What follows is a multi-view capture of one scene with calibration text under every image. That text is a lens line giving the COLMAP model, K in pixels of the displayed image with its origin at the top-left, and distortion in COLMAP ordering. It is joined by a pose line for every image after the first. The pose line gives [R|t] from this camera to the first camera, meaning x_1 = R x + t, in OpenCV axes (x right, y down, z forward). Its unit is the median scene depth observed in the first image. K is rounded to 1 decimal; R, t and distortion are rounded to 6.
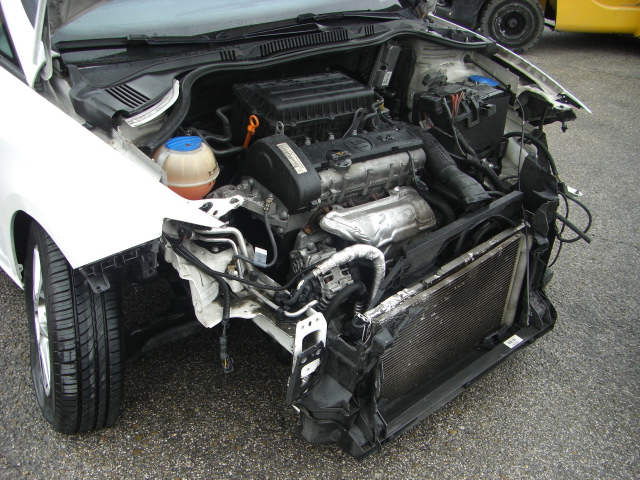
lens RADIAL K [[723.0, 0, 304.2], [0, 723.0, 283.6], [0, 0, 1]] dist [-0.173588, 0.082724]
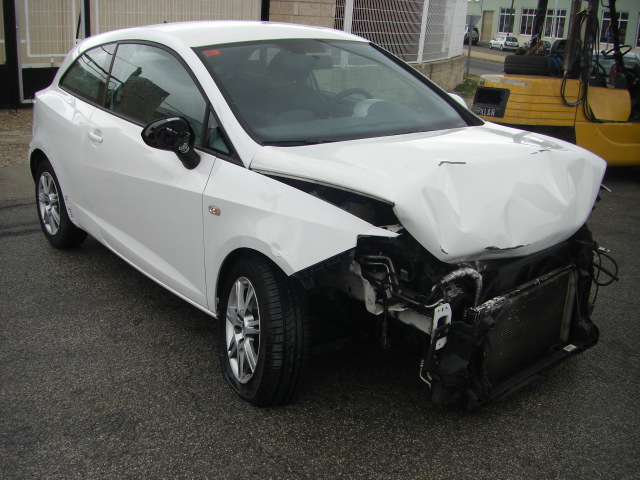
lens RADIAL K [[723.0, 0, 304.2], [0, 723.0, 283.6], [0, 0, 1]] dist [-0.173588, 0.082724]
pose [[0.999267, -0.012723, -0.036111, -0.207294], [0.004631, 0.976409, -0.215880, 0.296504], [0.038005, 0.215555, 0.975752, -0.471739]]
